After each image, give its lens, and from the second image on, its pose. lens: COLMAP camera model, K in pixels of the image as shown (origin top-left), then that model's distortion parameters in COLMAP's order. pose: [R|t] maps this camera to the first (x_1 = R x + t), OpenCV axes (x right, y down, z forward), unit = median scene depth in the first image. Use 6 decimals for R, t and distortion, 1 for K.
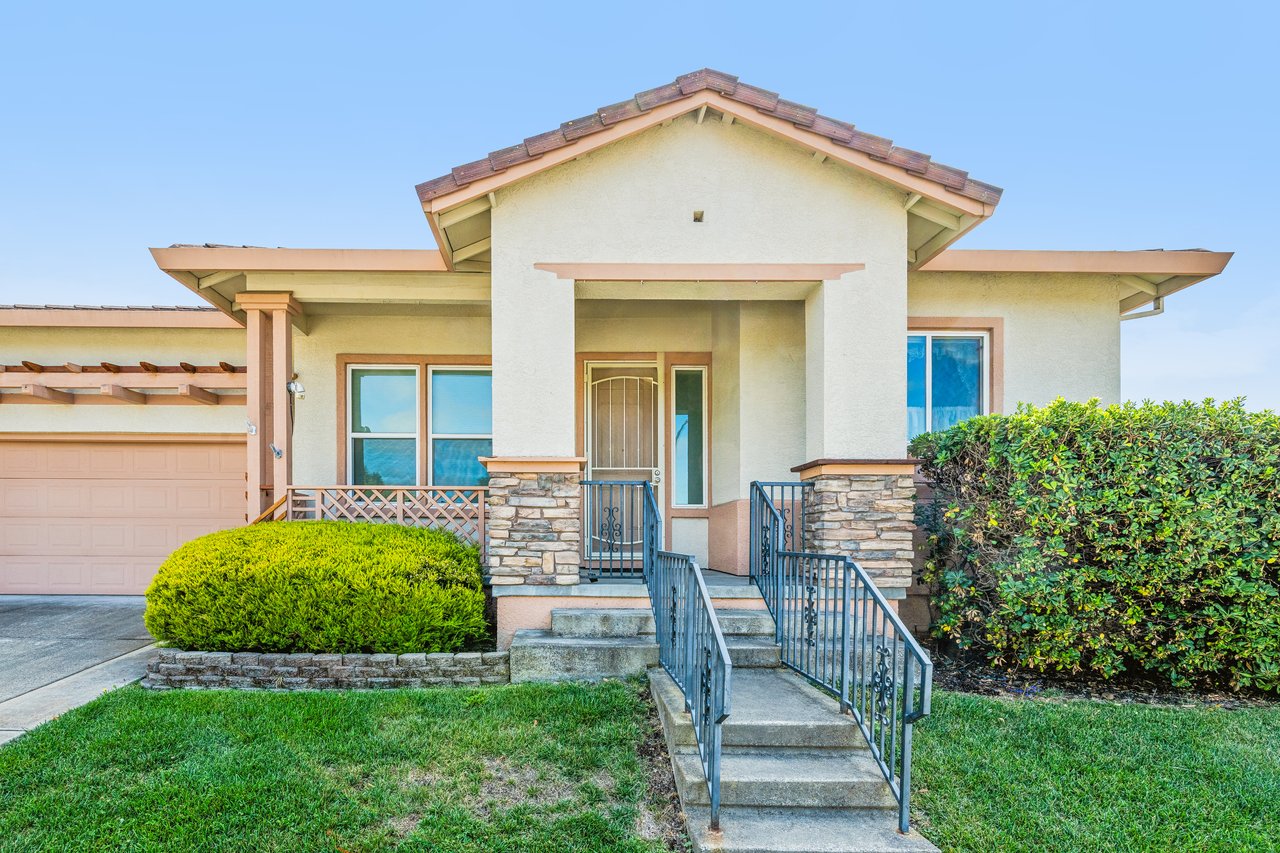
lens RADIAL K [[552.0, 0, 639.3], [0, 552.0, 550.3], [0, 0, 1]] dist [0.002667, 0.000253]
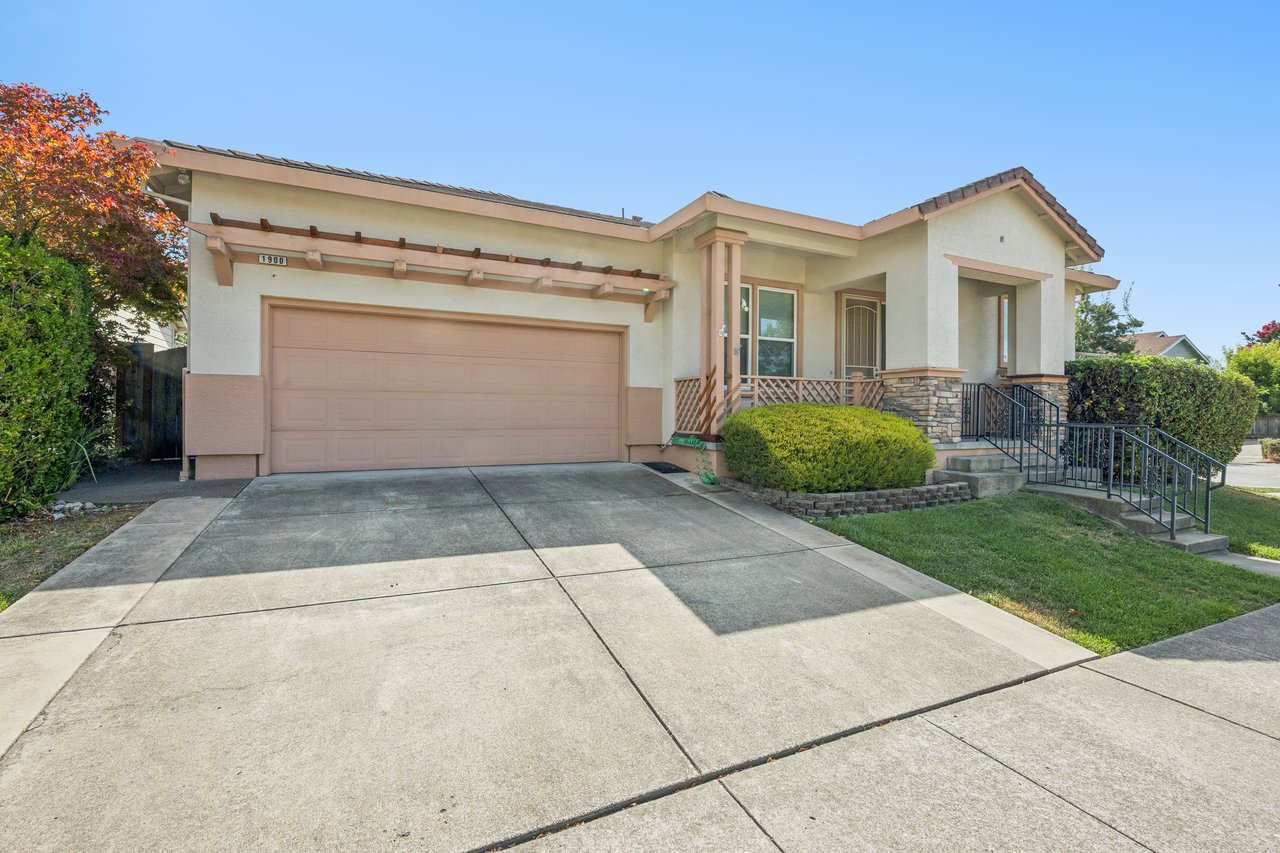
lens RADIAL K [[525.6, 0, 638.9], [0, 525.6, 413.5], [0, 0, 1]] dist [0.002208, 0.000537]
pose [[0.905081, -0.001969, 0.425234, -1.717631], [0.002685, 0.999996, -0.001086, -0.029592], [-0.425230, 0.002124, 0.905083, -0.060846]]
